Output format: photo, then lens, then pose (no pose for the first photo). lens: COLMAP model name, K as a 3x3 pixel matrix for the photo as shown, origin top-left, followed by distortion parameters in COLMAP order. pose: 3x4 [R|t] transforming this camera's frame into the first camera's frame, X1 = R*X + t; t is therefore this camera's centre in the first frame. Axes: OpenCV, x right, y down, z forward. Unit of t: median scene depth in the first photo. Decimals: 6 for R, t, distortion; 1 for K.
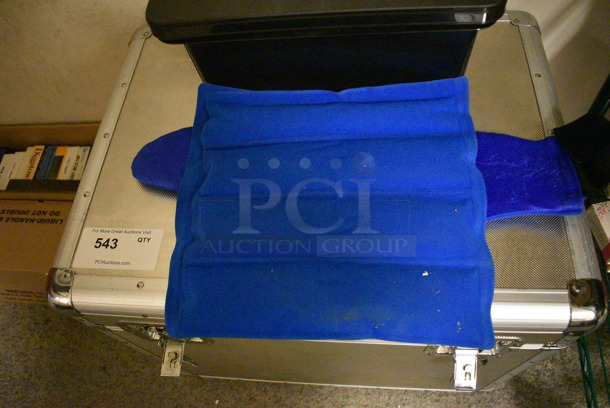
lens RADIAL K [[469.9, 0, 305.0], [0, 469.9, 204.0], [0, 0, 1]] dist [-0.094049, 0.005517]
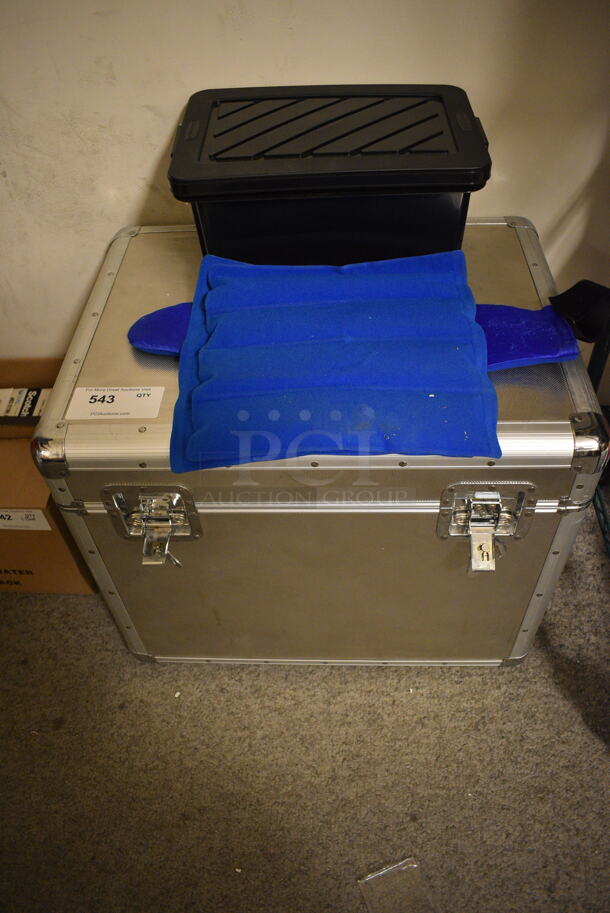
lens RADIAL K [[703.4, 0, 302.2], [0, 703.4, 457.2], [0, 0, 1]] dist [-0.094049, 0.005517]
pose [[0.997730, 0.012930, 0.066082, -0.110436], [0.002126, 0.974853, -0.222839, 0.517562], [-0.067301, 0.222474, 0.972613, -0.397257]]
